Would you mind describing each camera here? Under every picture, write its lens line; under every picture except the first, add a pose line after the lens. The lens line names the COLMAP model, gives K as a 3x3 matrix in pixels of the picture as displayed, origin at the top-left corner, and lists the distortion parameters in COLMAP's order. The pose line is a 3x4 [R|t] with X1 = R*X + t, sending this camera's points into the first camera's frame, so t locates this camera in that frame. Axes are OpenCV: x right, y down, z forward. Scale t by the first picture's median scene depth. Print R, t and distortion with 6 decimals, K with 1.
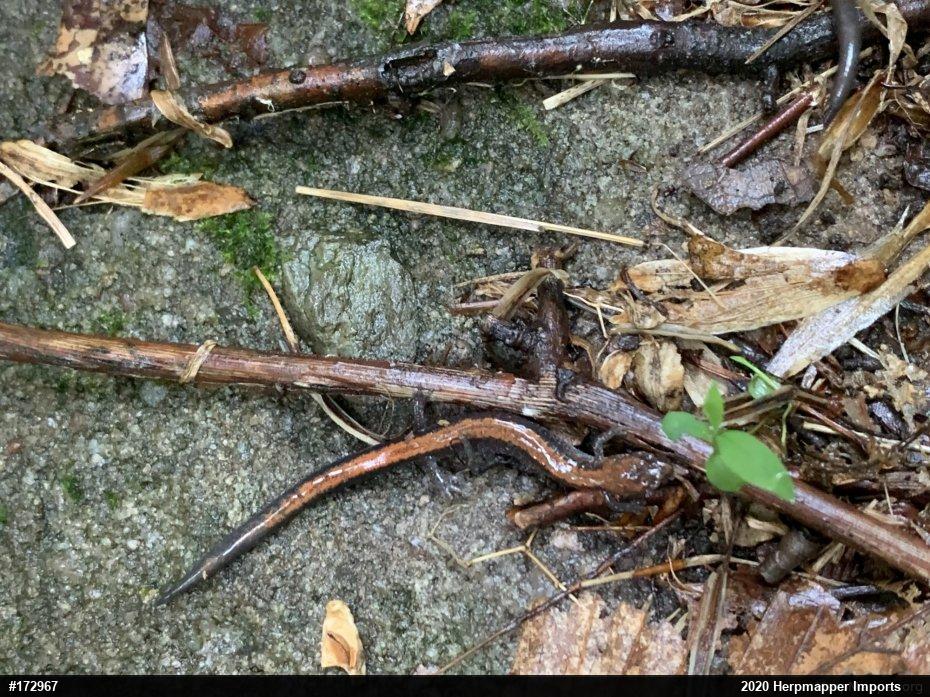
lens RADIAL K [[1400.4, 0, 465.0], [0, 1400.4, 348.5], [0, 0, 1]] dist [0.226476, -0.987275]
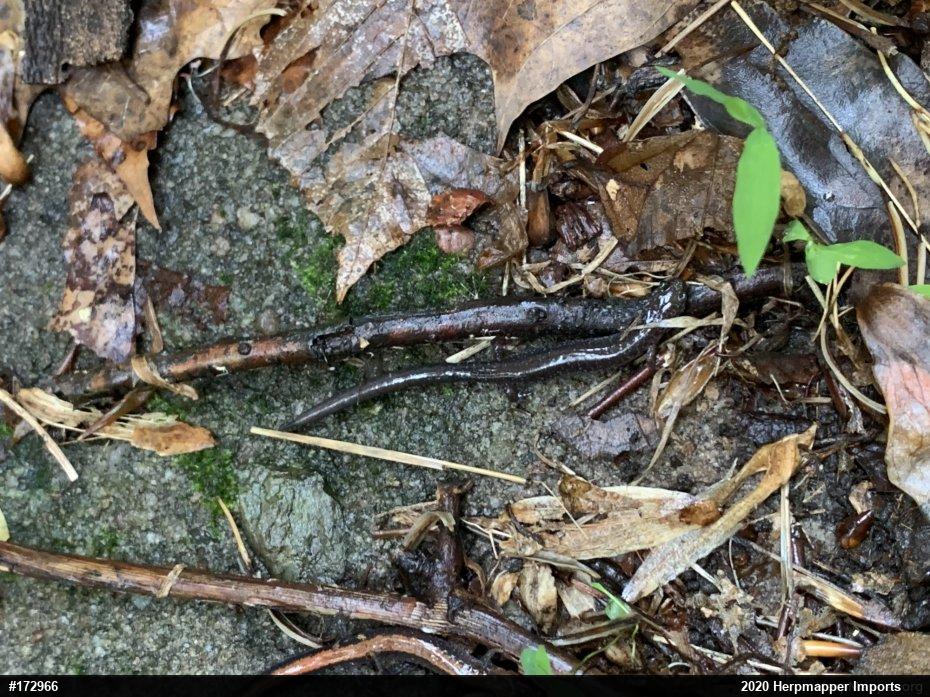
lens RADIAL K [[1400.4, 0, 465.0], [0, 1400.4, 348.5], [0, 0, 1]] dist [0.226476, -0.987275]
pose [[0.995314, -0.018940, -0.094818, 0.189006], [0.023879, 0.998401, 0.051237, -0.249561], [0.093696, -0.053261, 0.994175, -0.205282]]
